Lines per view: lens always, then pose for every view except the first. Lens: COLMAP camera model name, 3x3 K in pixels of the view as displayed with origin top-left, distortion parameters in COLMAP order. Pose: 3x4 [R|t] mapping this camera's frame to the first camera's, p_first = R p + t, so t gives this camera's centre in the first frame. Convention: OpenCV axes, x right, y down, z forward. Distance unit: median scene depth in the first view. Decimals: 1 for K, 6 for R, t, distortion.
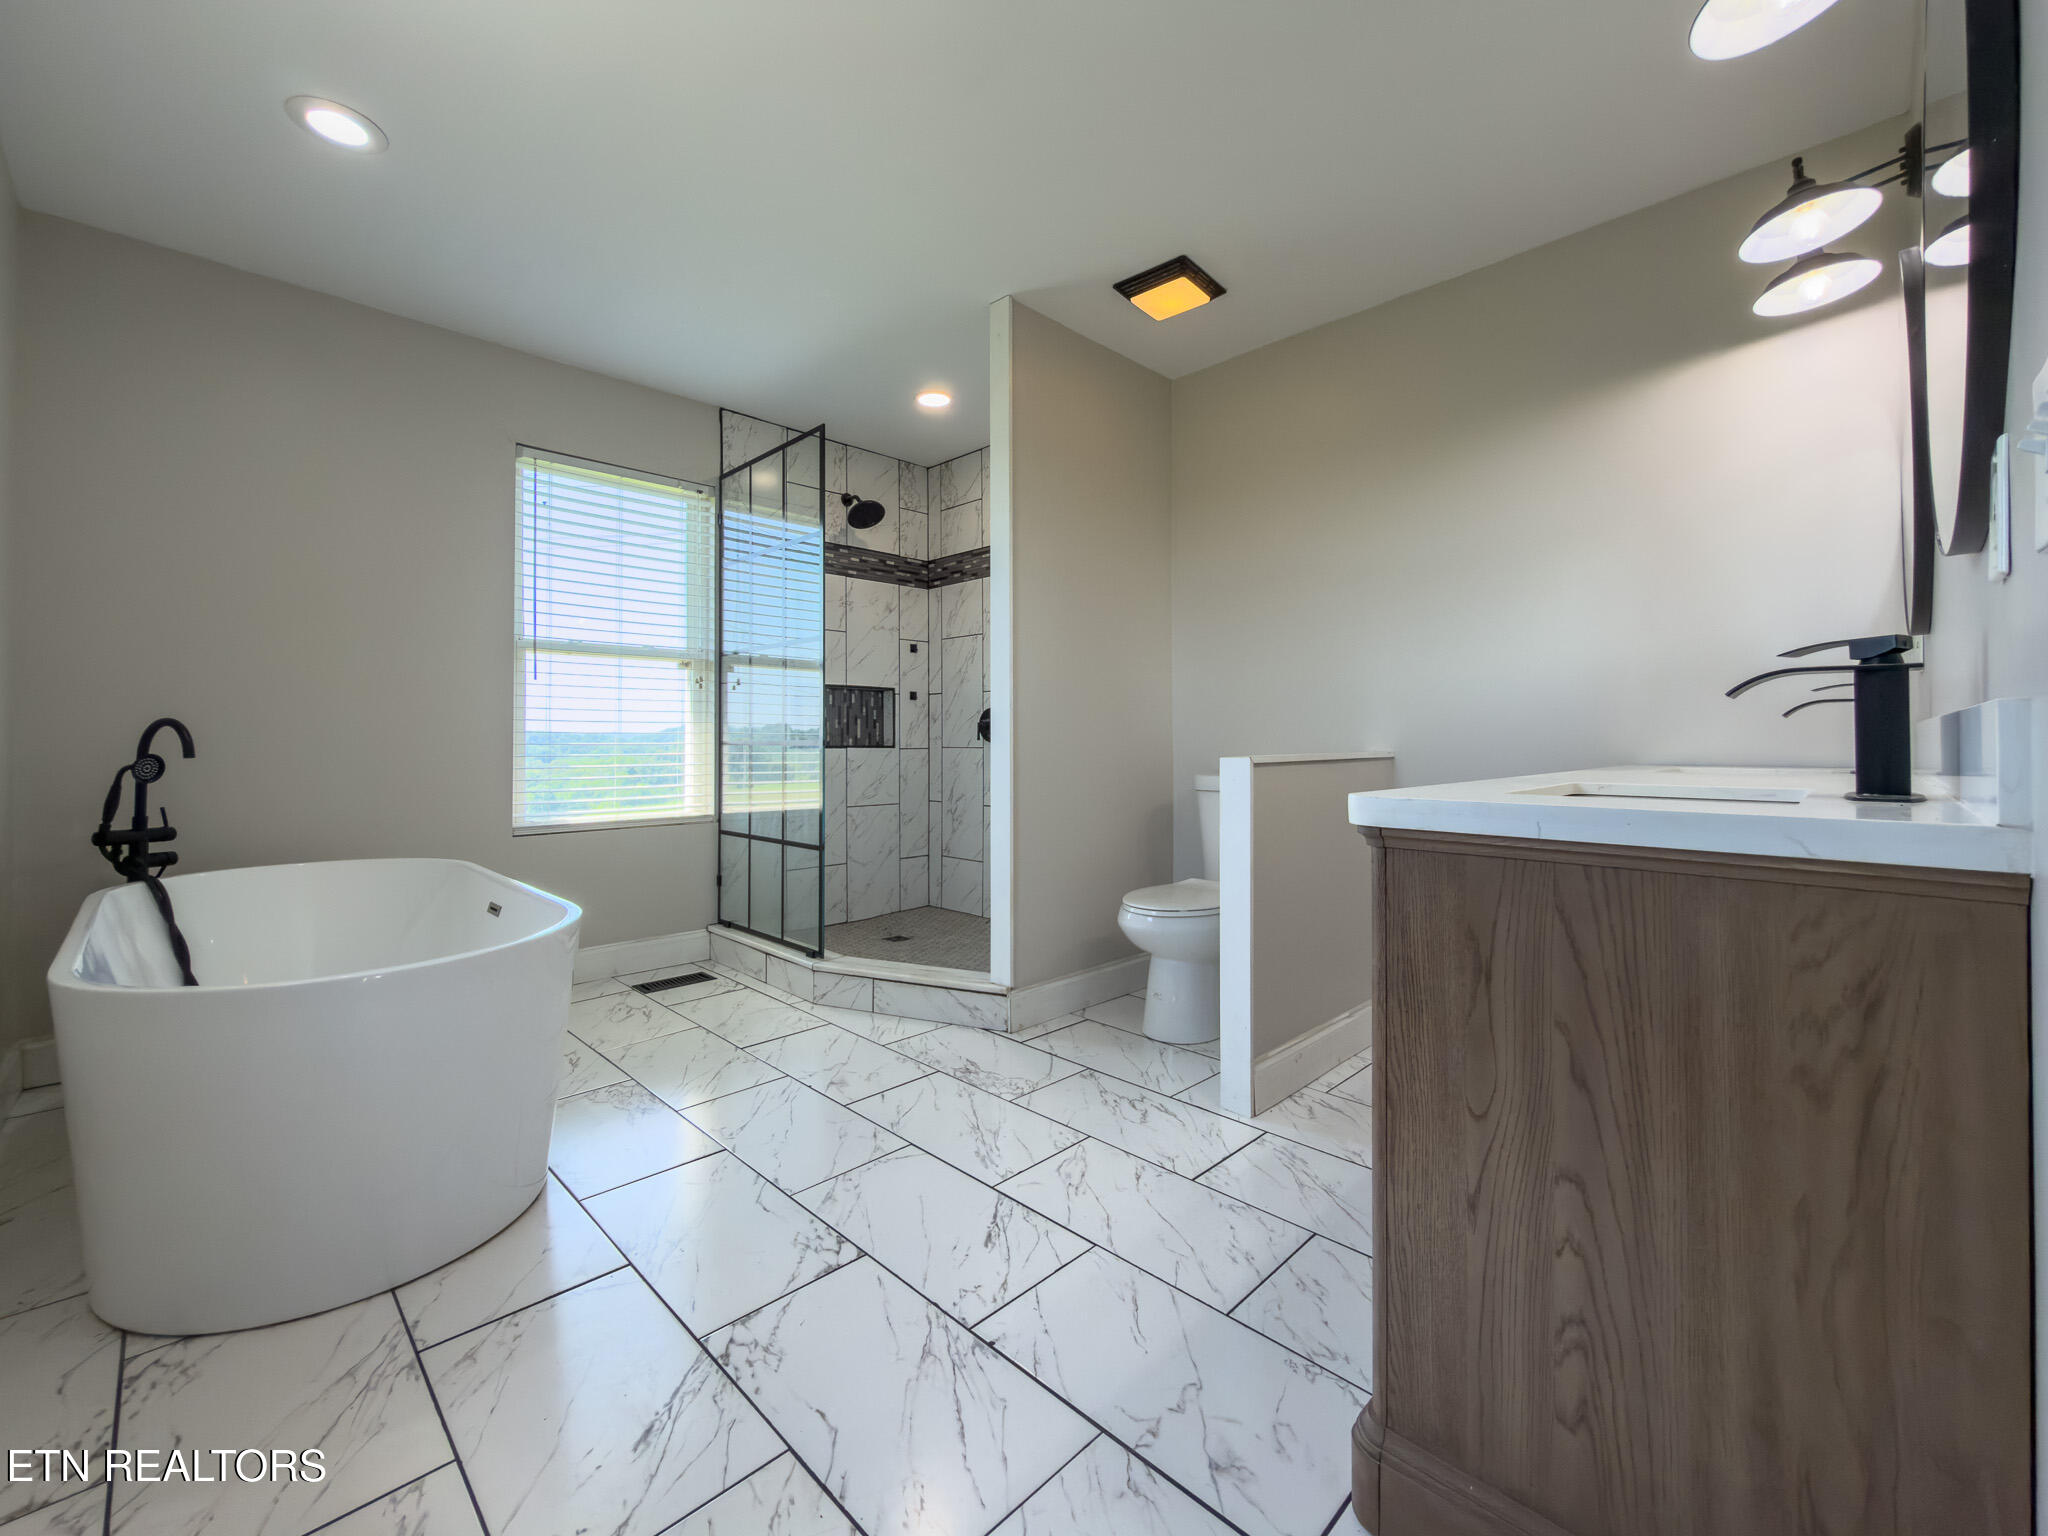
lens RADIAL K [[830.2, 0, 1008.8], [0, 830.2, 737.8], [0, 0, 1]] dist [-0.007771, 0.000935]
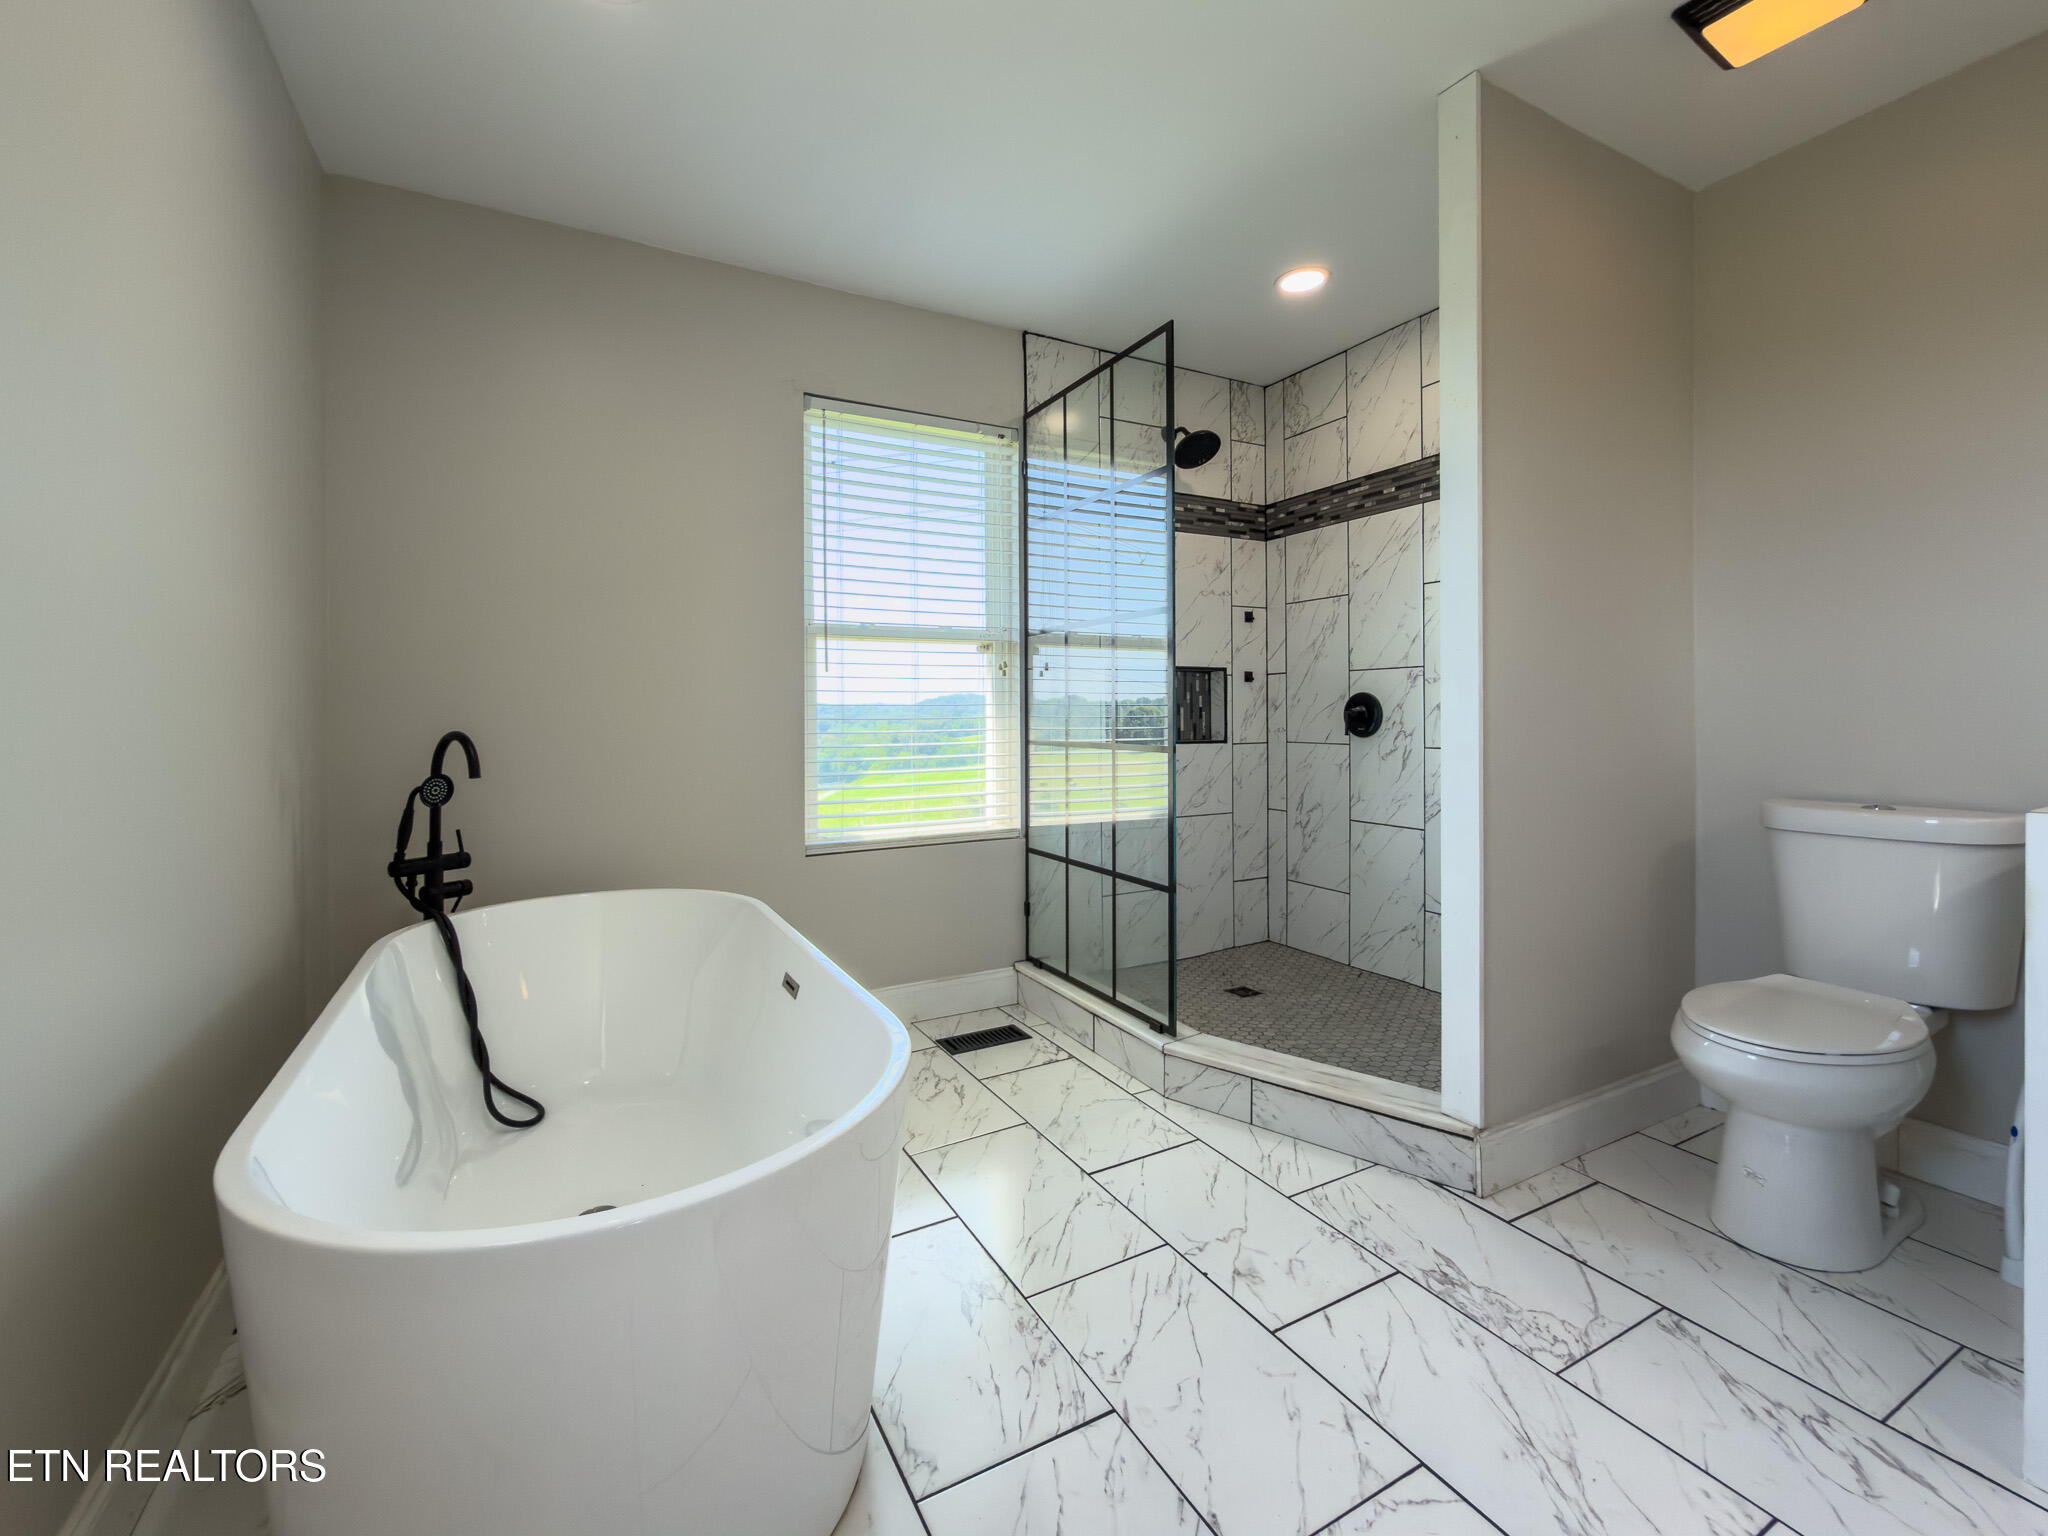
lens RADIAL K [[830.2, 0, 1002.7], [0, 830.2, 719.8], [0, 0, 1]] dist [-0.007771, 0.000935]
pose [[0.957257, -0.001324, -0.289235, -0.146018], [0.006746, 0.999820, 0.017751, -0.033021], [0.289160, -0.018944, 0.957093, 0.225893]]
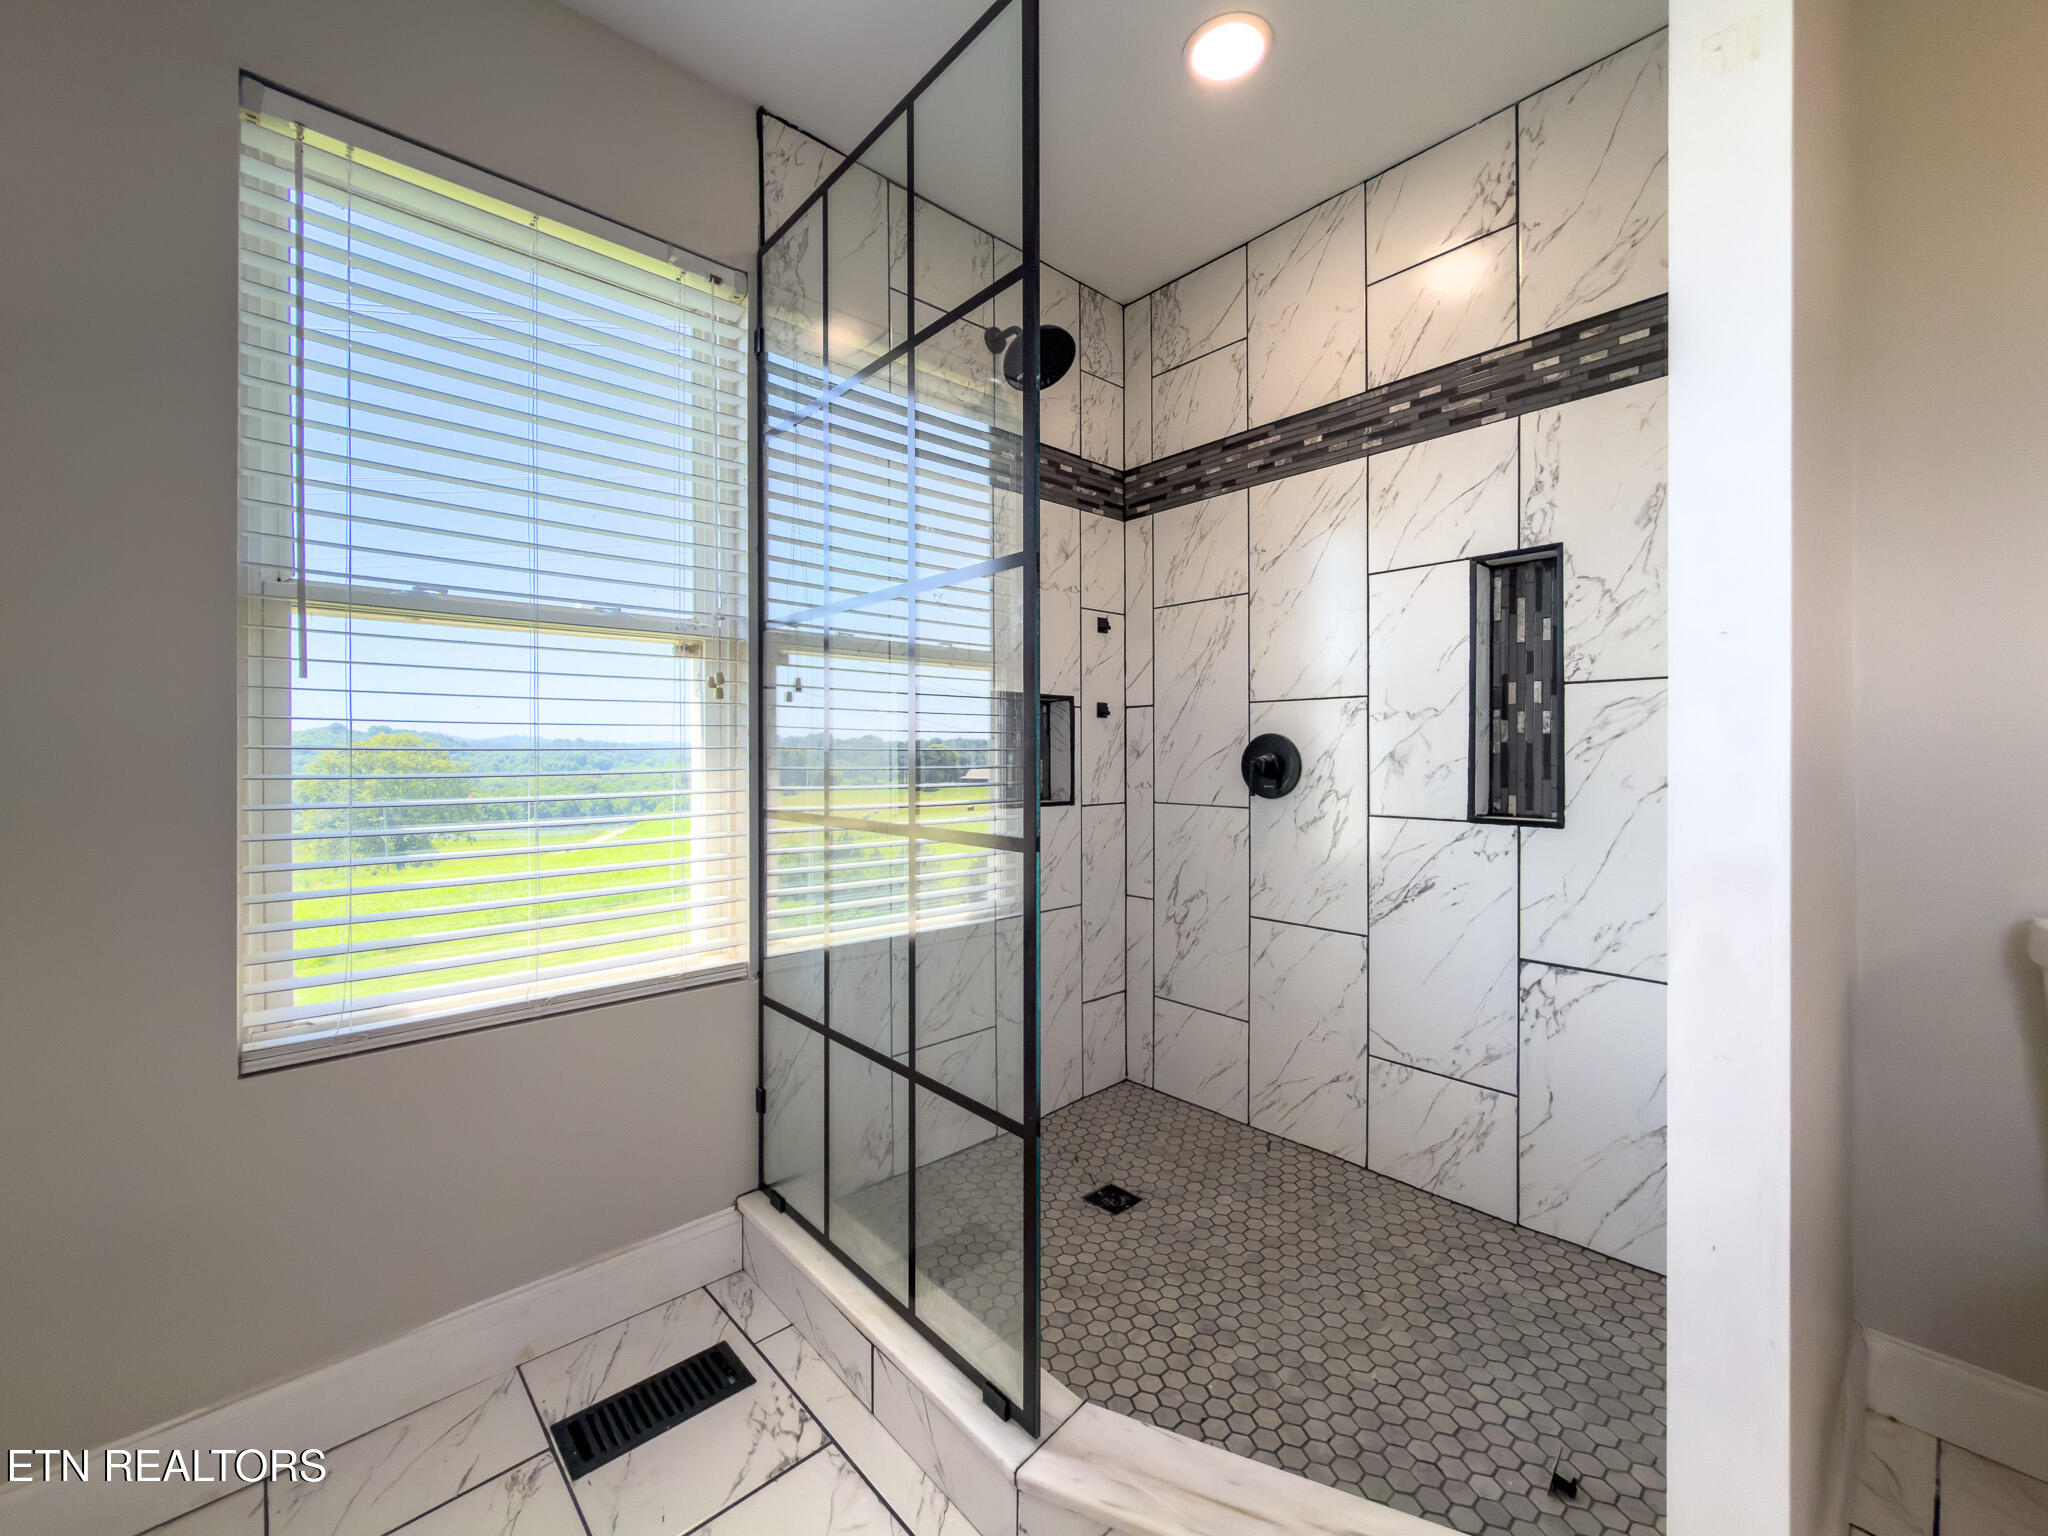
lens RADIAL K [[830.2, 0, 1023.8], [0, 830.2, 754.7], [0, 0, 1]] dist [-0.007771, 0.000935]
pose [[0.999710, 0.000285, -0.024062, -0.203959], [0.000022, 0.999919, 0.012766, -0.036332], [0.024064, -0.012763, 0.999629, 0.578878]]
